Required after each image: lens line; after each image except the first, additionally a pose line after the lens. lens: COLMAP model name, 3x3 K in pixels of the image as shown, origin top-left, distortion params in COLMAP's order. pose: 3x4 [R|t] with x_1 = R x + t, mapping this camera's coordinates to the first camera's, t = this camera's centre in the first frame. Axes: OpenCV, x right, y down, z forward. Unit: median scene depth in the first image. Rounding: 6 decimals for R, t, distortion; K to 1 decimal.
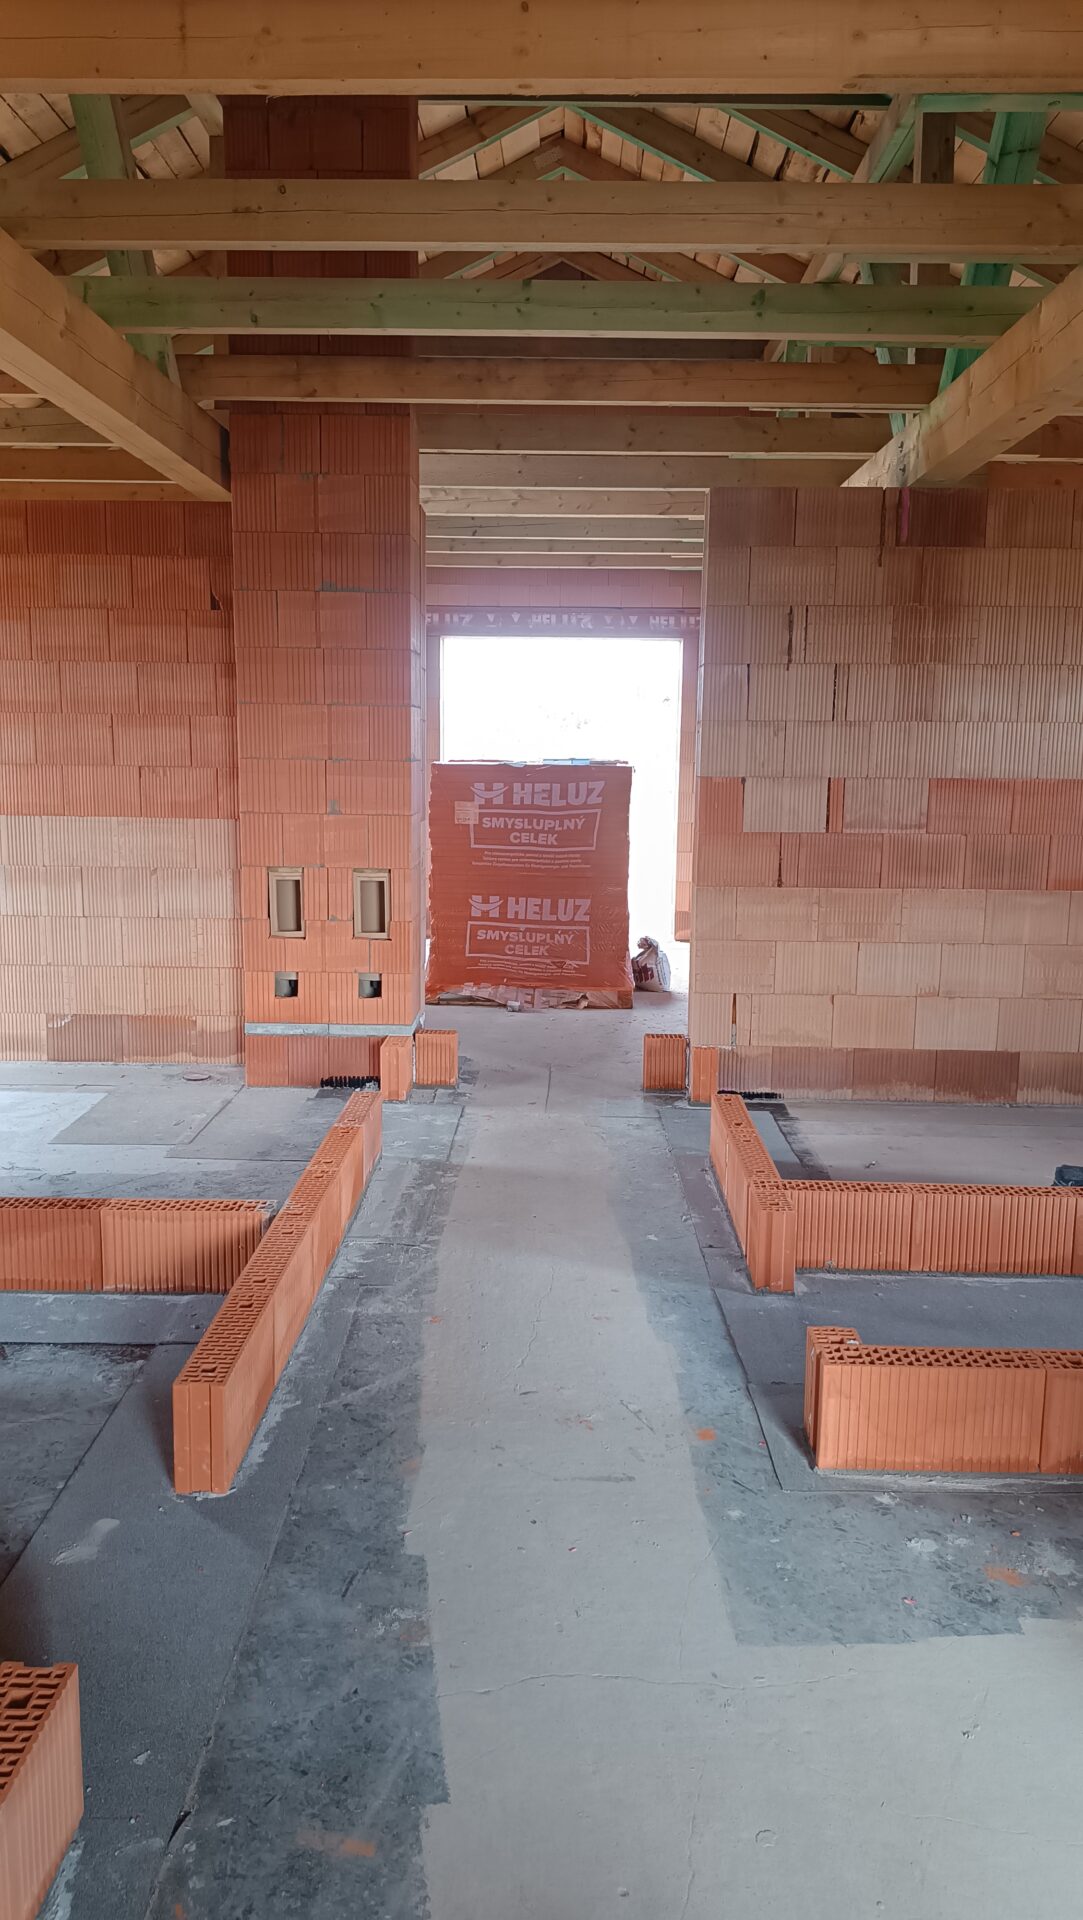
lens RADIAL K [[1365.5, 0, 533.4], [0, 1365.5, 947.3], [0, 0, 1]] dist [0.072364, -0.101425]
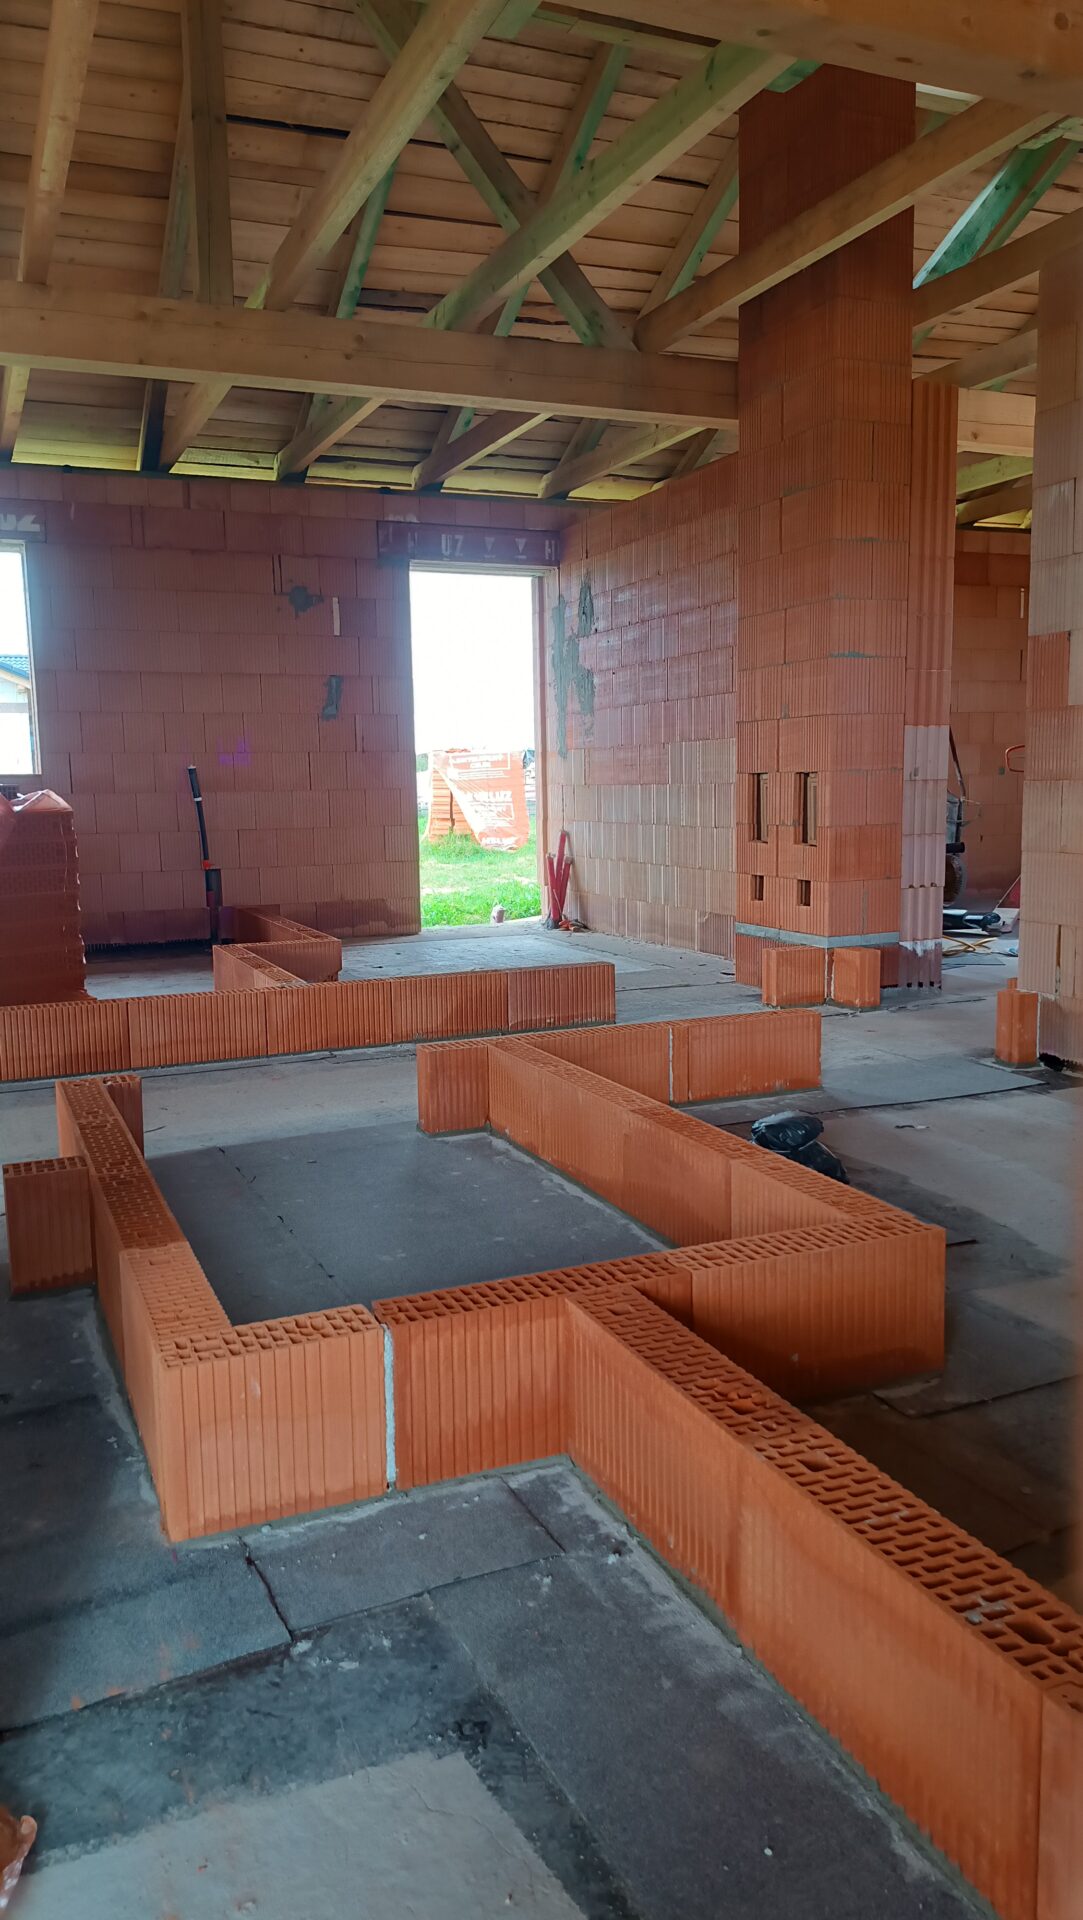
lens RADIAL K [[1365.5, 0, 547.4], [0, 1365.5, 961.5], [0, 0, 1]] dist [0.072364, -0.101425]
pose [[0.418117, 0.101548, -0.902699, 0.988400], [-0.111835, 0.991927, 0.059785, 0.055033], [0.901483, 0.075956, 0.426098, 0.589209]]
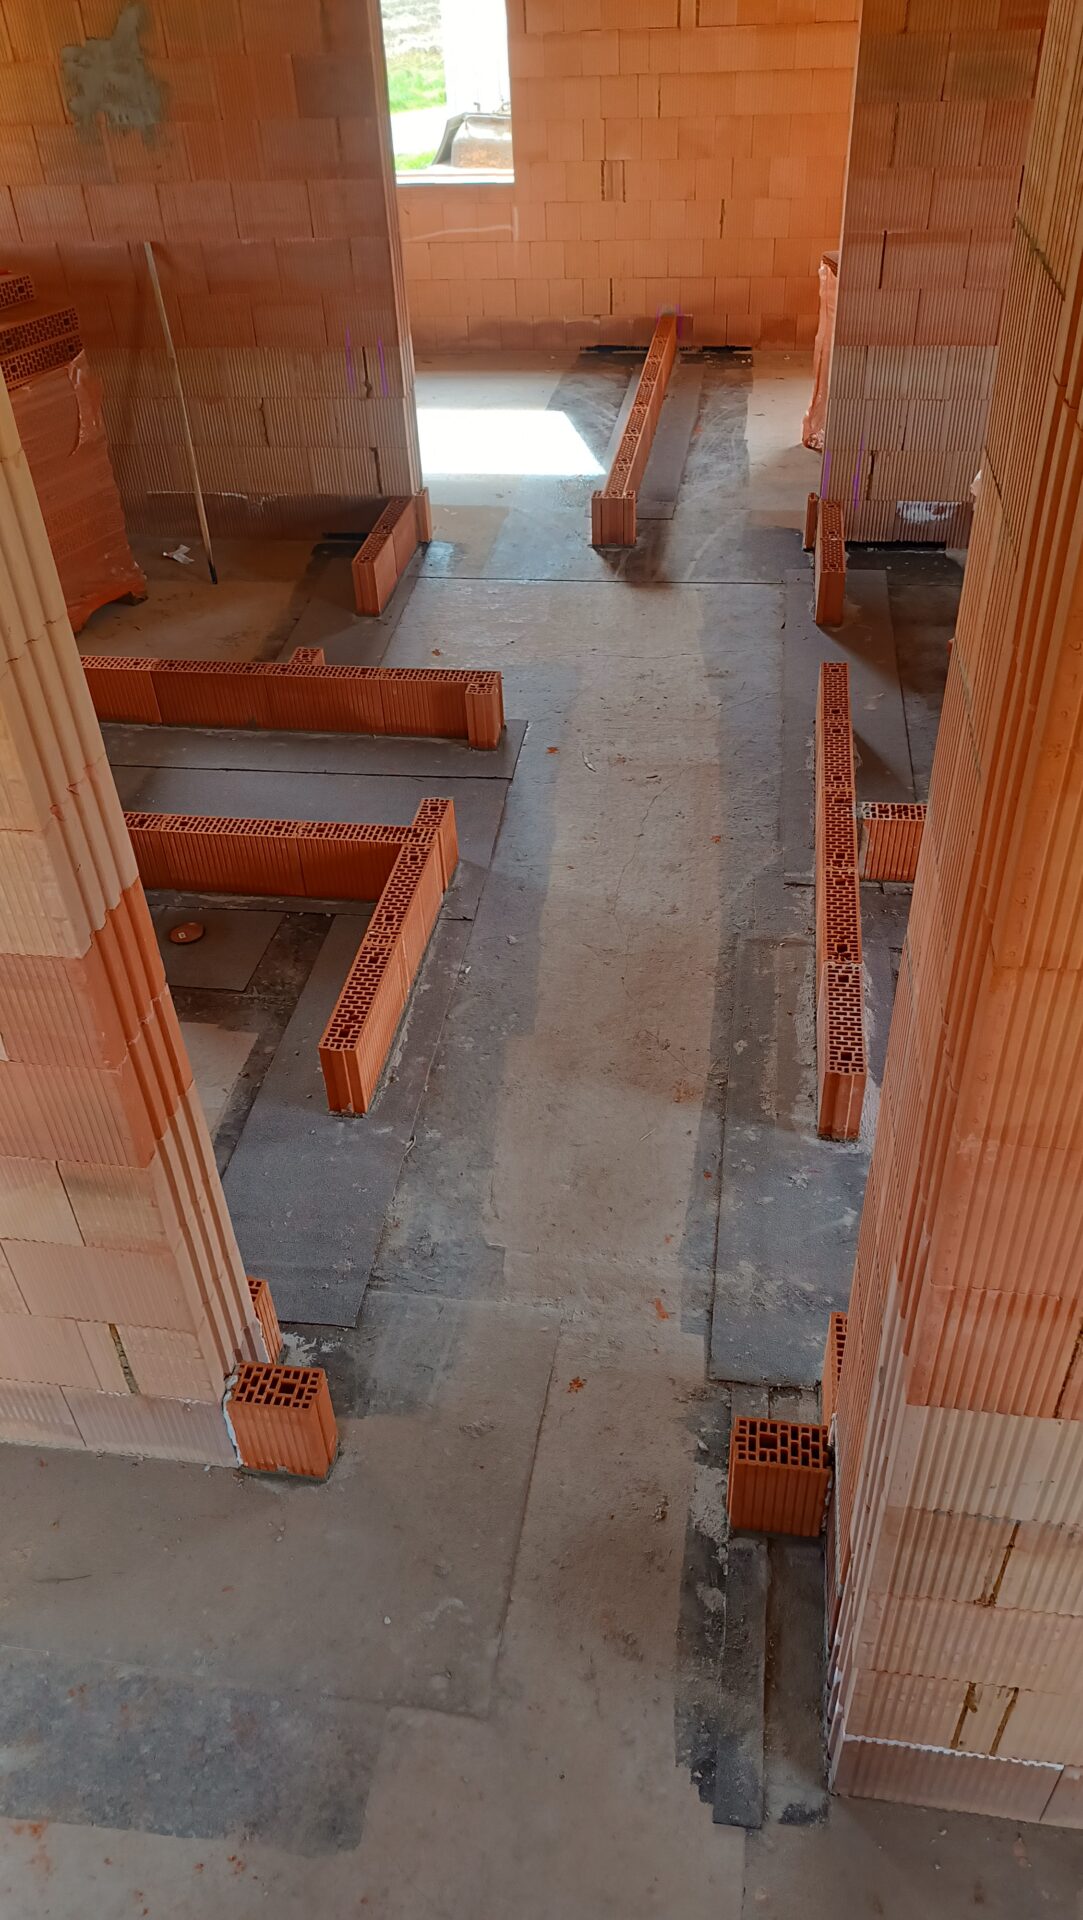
lens RADIAL K [[1388.5, 0, 547.1], [0, 1388.5, 960.1], [0, 0, 1]] dist [0.048529, -0.066202]
pose [[-0.992065, -0.054960, 0.113075, -0.056865], [0.044997, 0.684596, 0.727532, -0.535319], [-0.117396, 0.726848, -0.676691, 1.725112]]
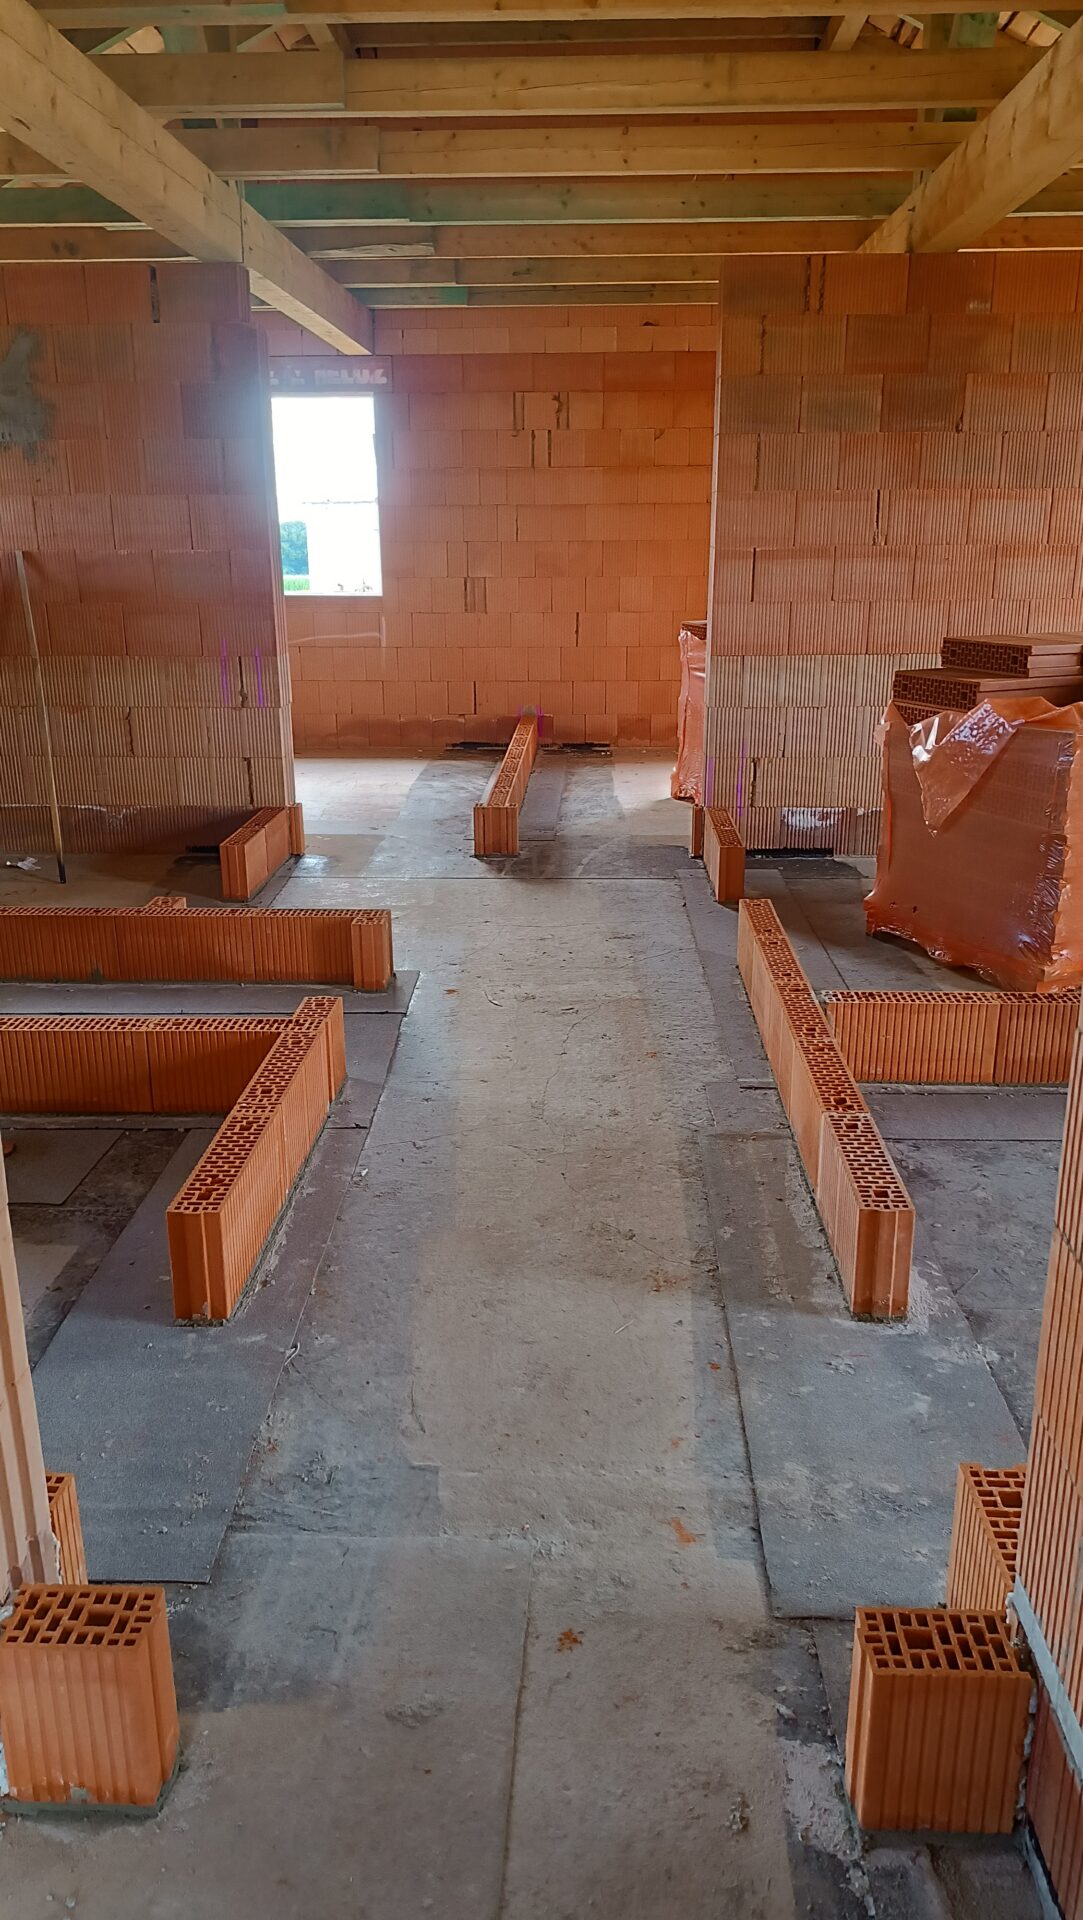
lens RADIAL K [[1388.5, 0, 548.4], [0, 1388.5, 950.2], [0, 0, 1]] dist [0.048529, -0.066202]
pose [[-0.999913, -0.007719, 0.010699, 0.002575], [-0.002333, 0.901628, 0.432506, -0.251120], [-0.012985, 0.432444, -0.901567, 1.707576]]
